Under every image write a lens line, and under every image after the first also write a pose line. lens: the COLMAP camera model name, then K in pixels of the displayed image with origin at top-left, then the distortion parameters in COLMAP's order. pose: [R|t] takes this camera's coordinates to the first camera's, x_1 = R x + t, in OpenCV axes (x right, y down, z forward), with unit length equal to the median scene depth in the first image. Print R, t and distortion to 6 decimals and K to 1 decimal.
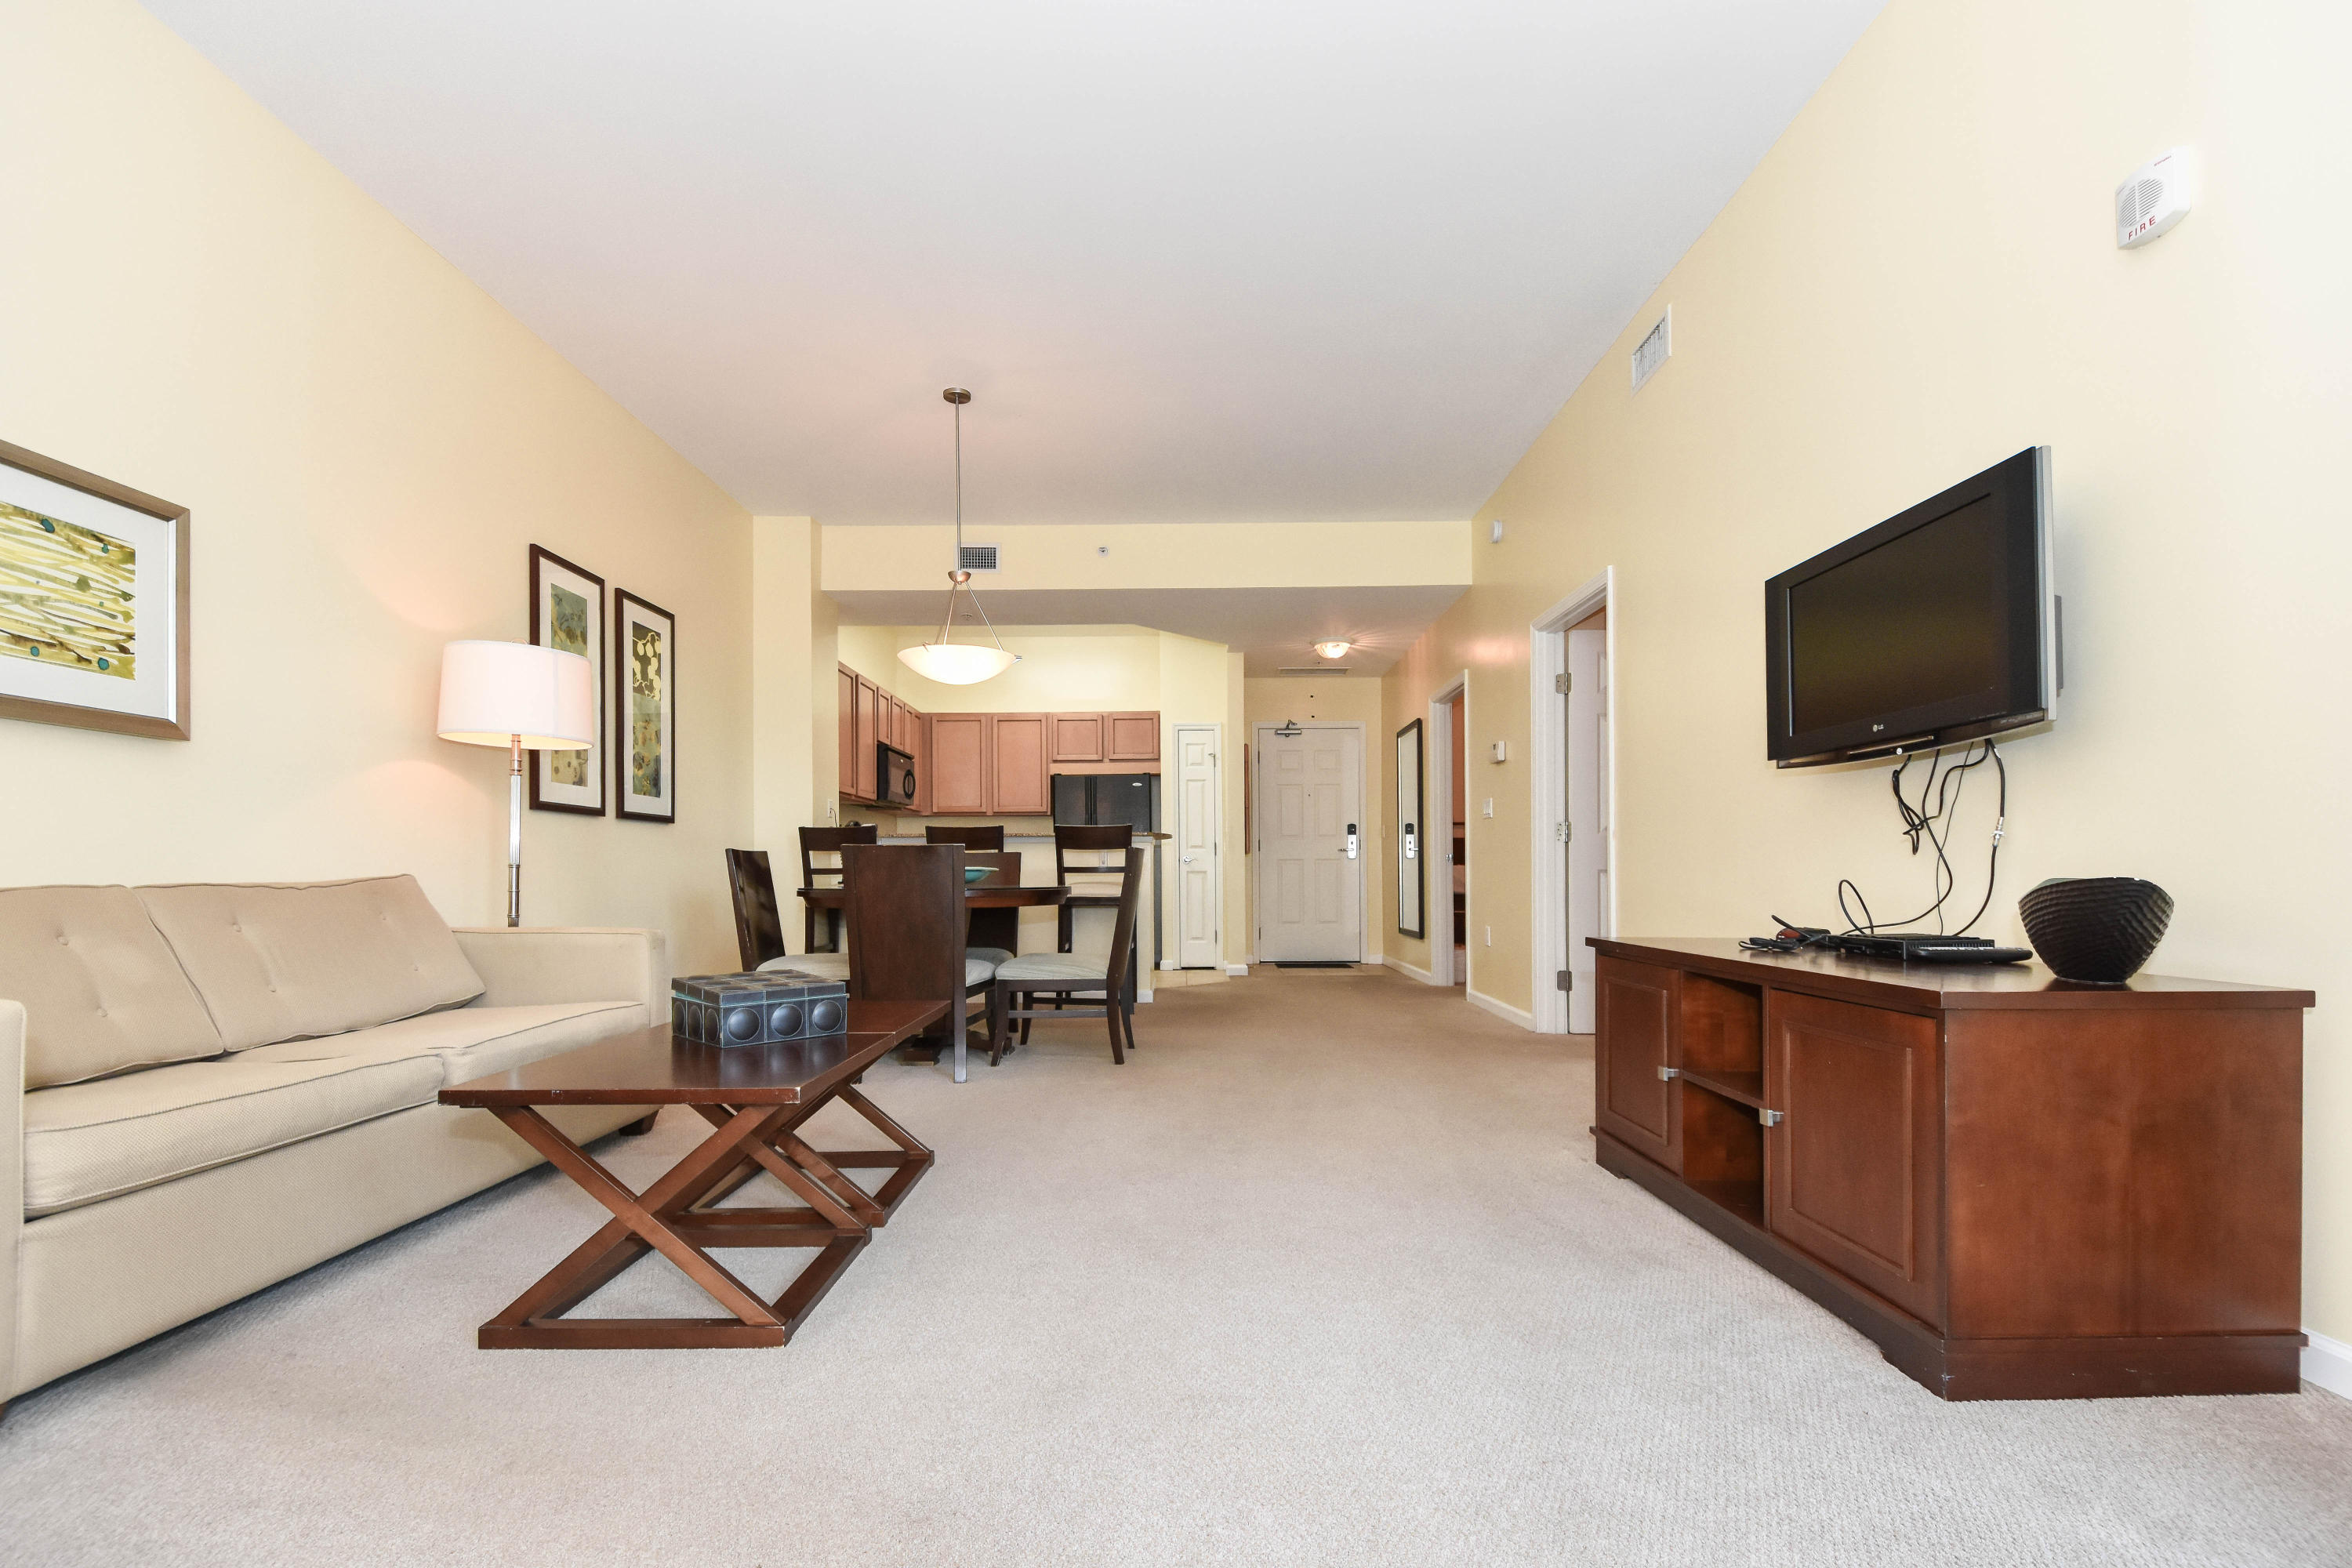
lens RADIAL K [[1084.3, 0, 1177.9], [0, 1084.3, 845.5], [0, 0, 1]] dist [0.020940, -0.022736]
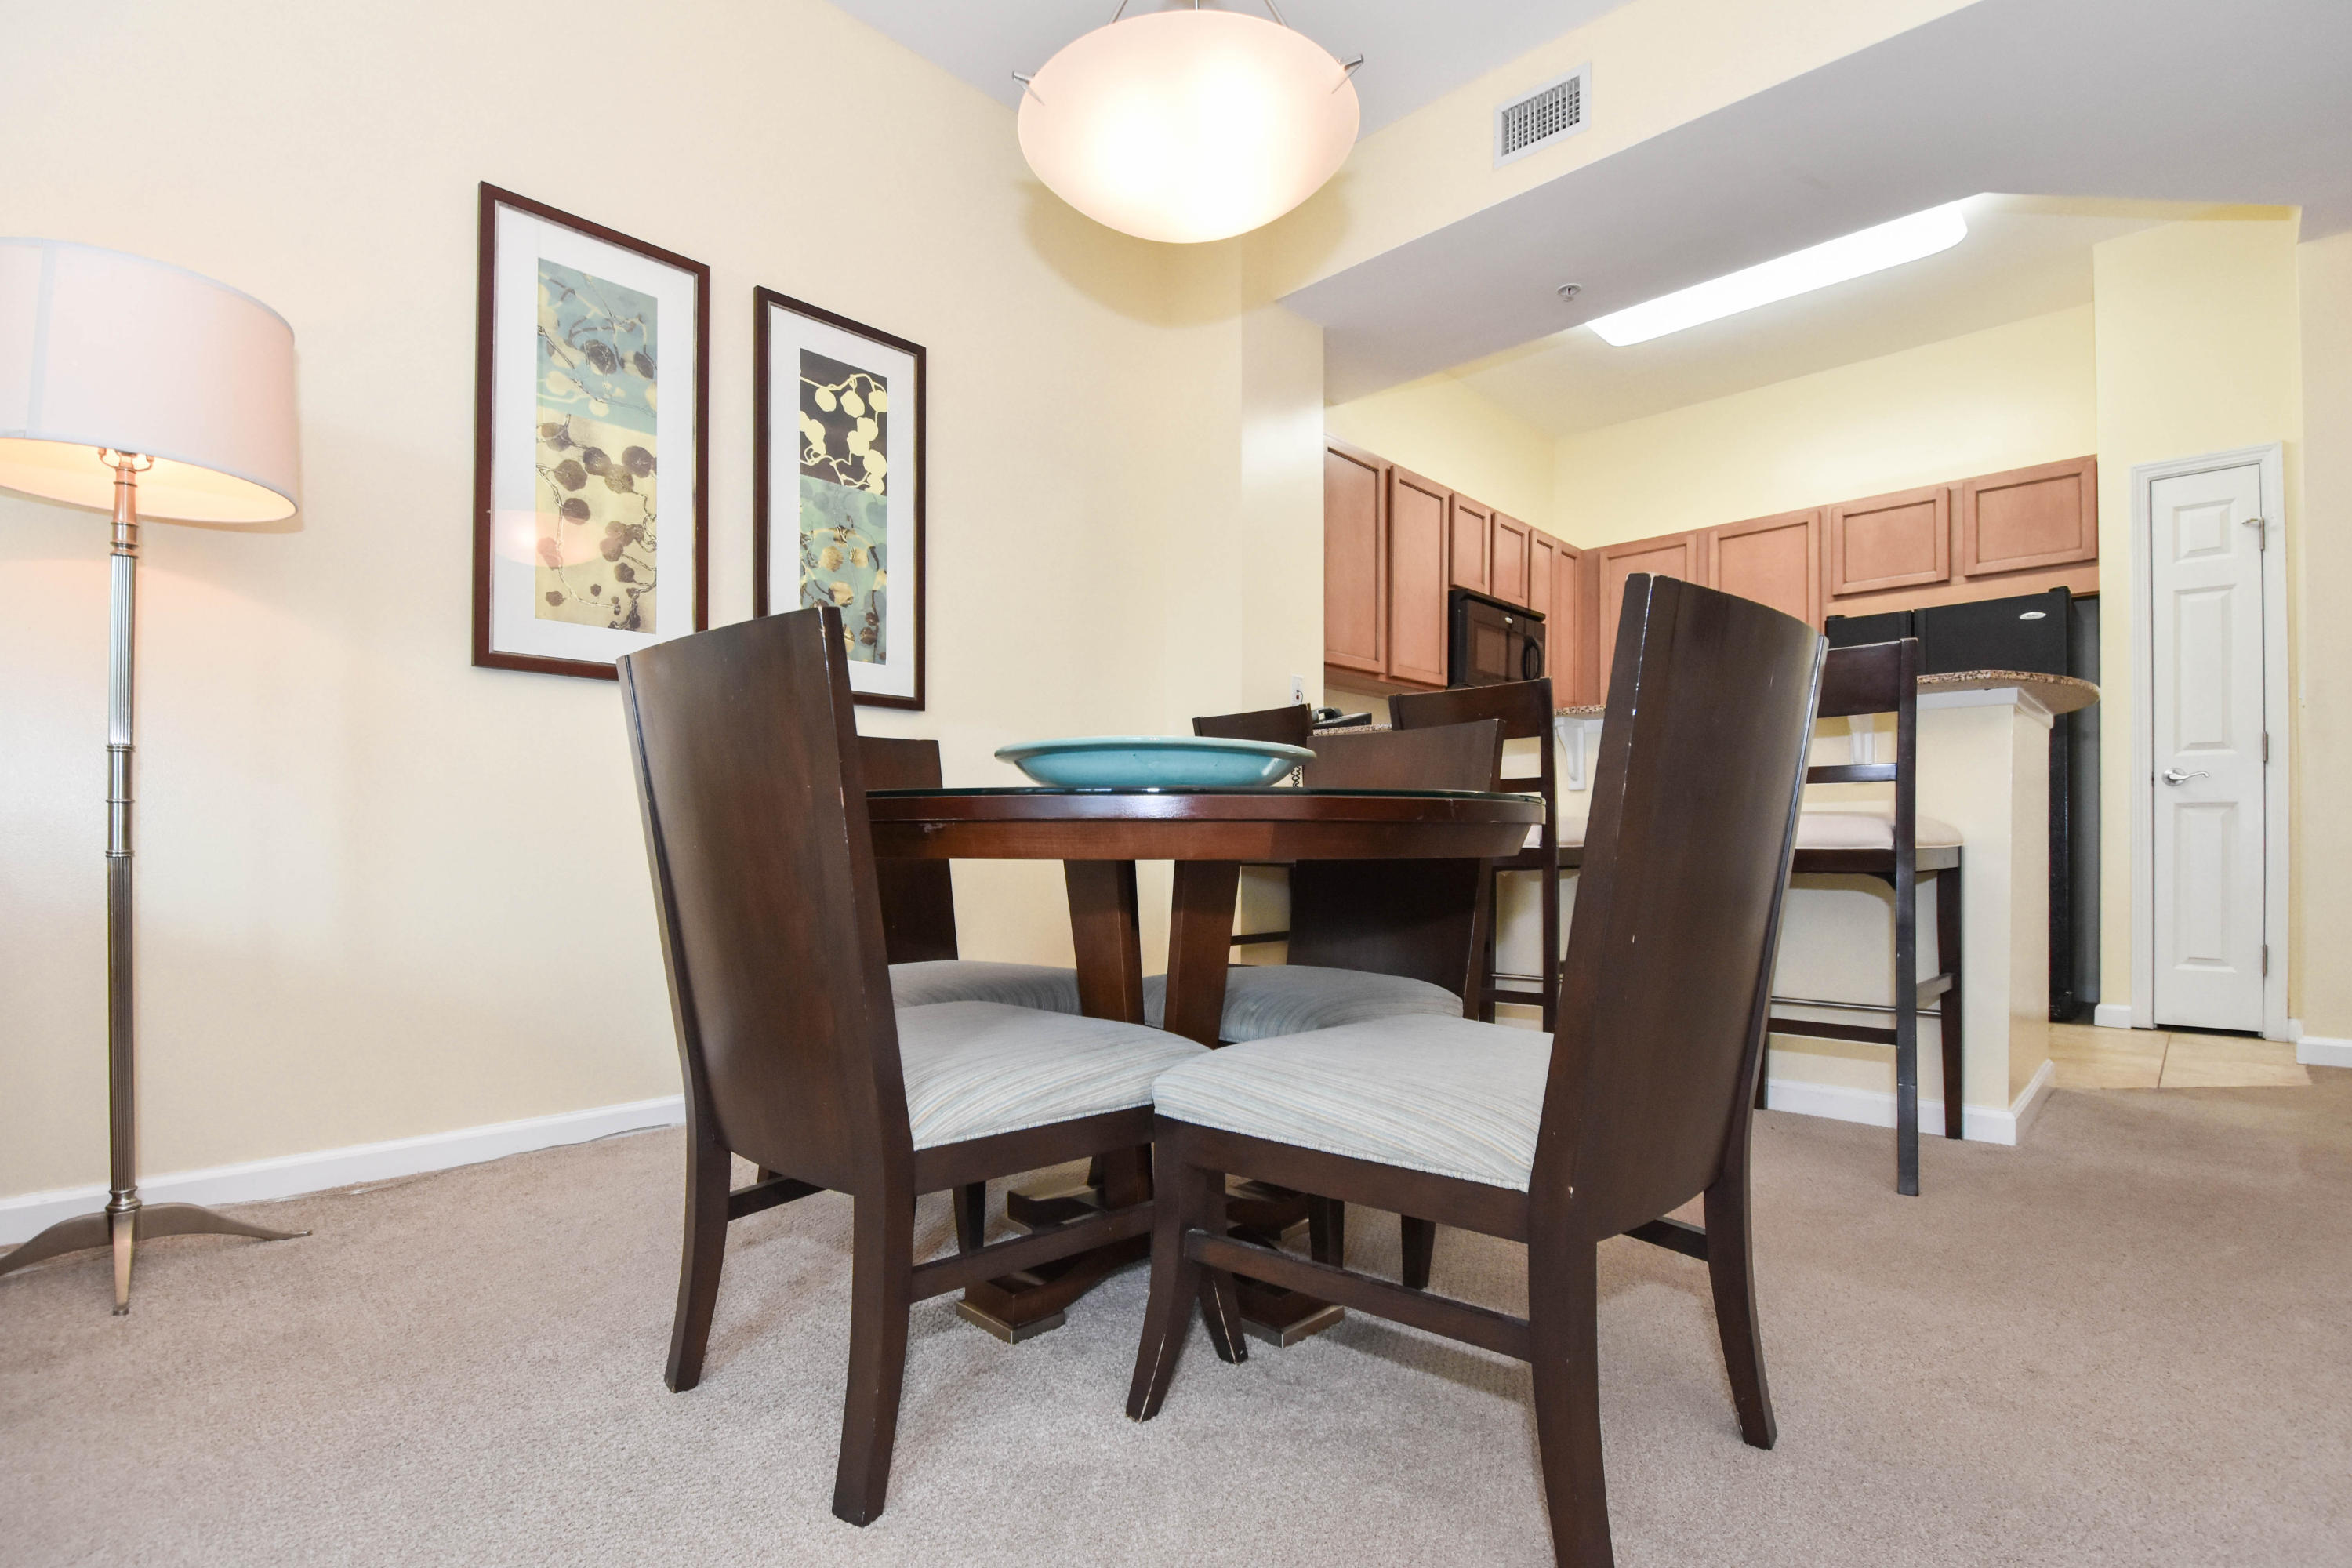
lens RADIAL K [[1084.3, 0, 1177.9], [0, 1084.3, 845.5], [0, 0, 1]] dist [0.020940, -0.022736]
pose [[0.723914, 0.005628, -0.689867, 0.032940], [0.016206, 0.999552, 0.025159, 0.040418], [0.689700, -0.029393, 0.723498, 0.703886]]
